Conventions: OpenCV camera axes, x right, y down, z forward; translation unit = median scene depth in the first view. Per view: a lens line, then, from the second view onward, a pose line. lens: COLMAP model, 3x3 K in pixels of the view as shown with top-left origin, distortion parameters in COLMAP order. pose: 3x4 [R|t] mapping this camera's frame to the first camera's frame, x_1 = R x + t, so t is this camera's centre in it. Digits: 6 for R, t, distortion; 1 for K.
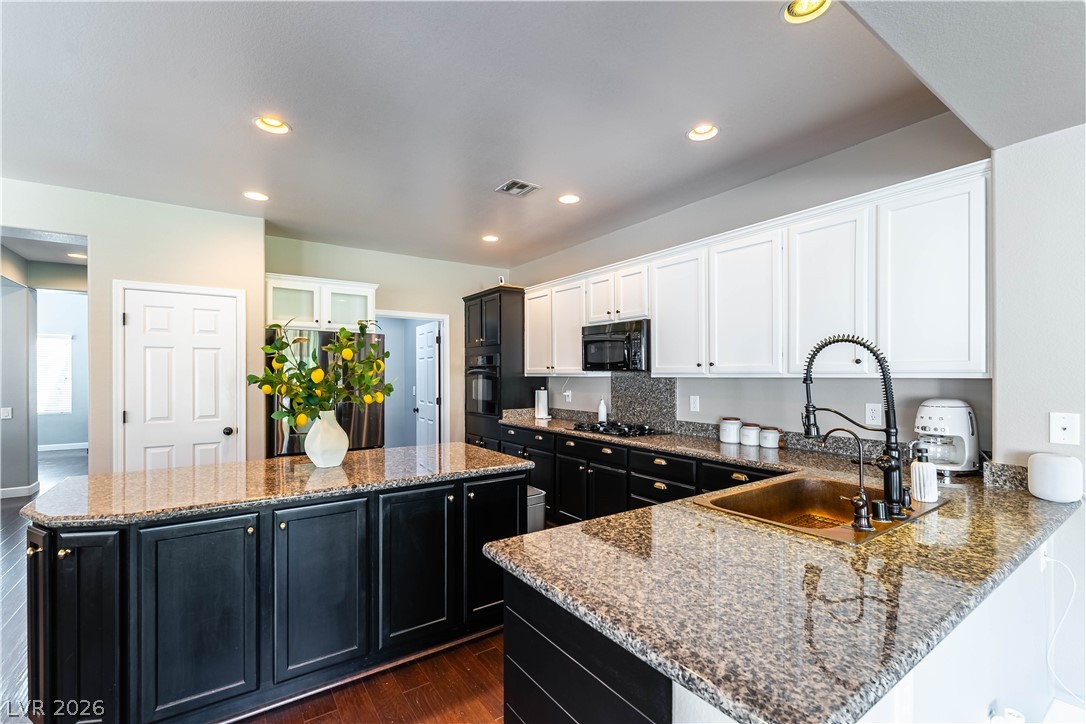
lens RADIAL K [[469.8, 0, 547.9], [0, 469.8, 371.1], [0, 0, 1]] dist [0.000218, 0.000715]
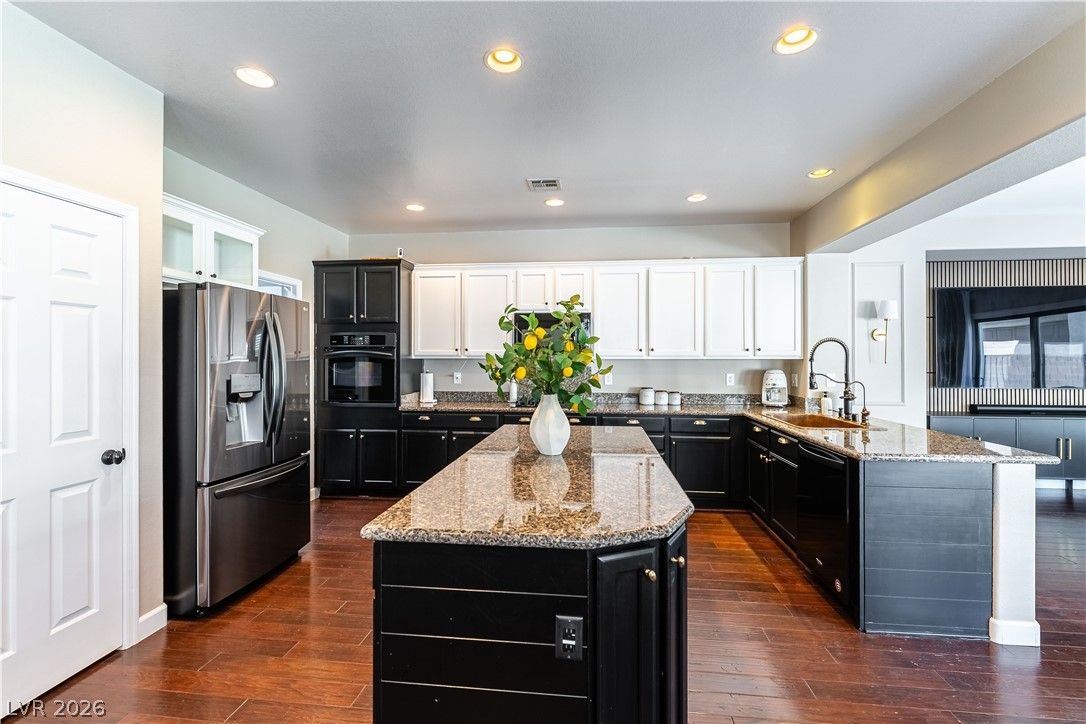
lens RADIAL K [[469.8, 0, 548.2], [0, 469.8, 354.4], [0, 0, 1]] dist [0.000218, 0.000715]
pose [[0.653266, 0.007447, 0.757092, -0.752670], [-0.007709, 0.999965, -0.003184, 0.004768], [-0.757089, -0.003757, 0.653300, 0.245421]]
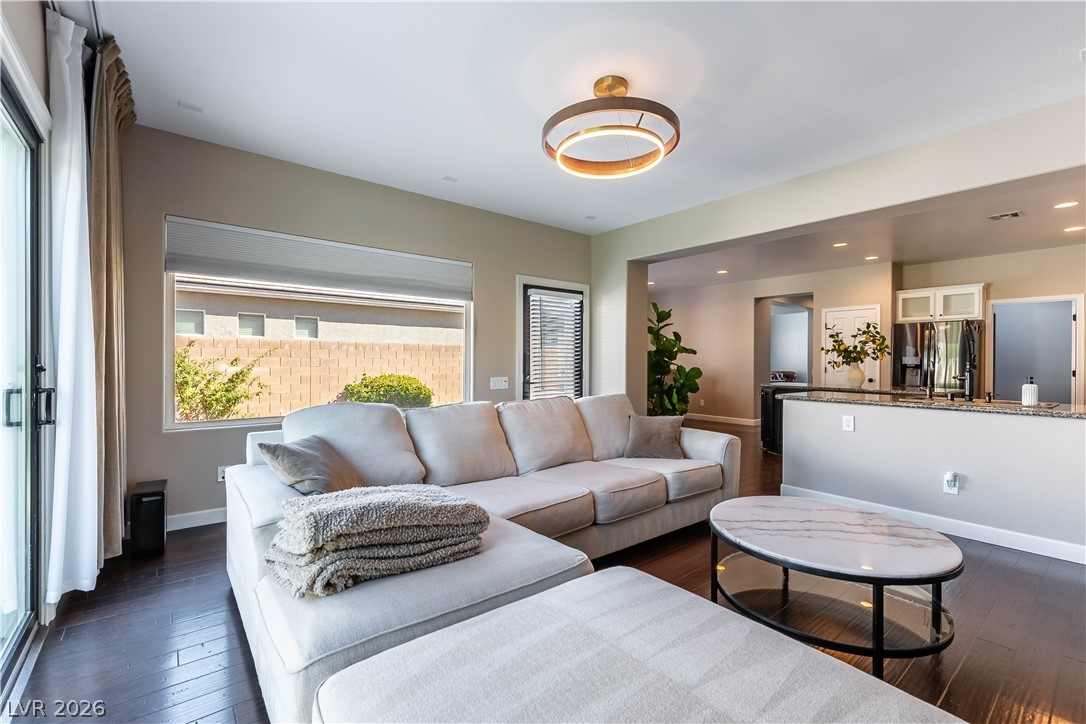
lens RADIAL K [[469.8, 0, 546.6], [0, 469.8, 362.3], [0, 0, 1]] dist [0.000218, 0.000715]
pose [[0.080018, 0.005538, -0.996778, 1.081929], [-0.000979, 0.999985, 0.005477, 0.044912], [0.996793, 0.000538, 0.080022, -0.443010]]
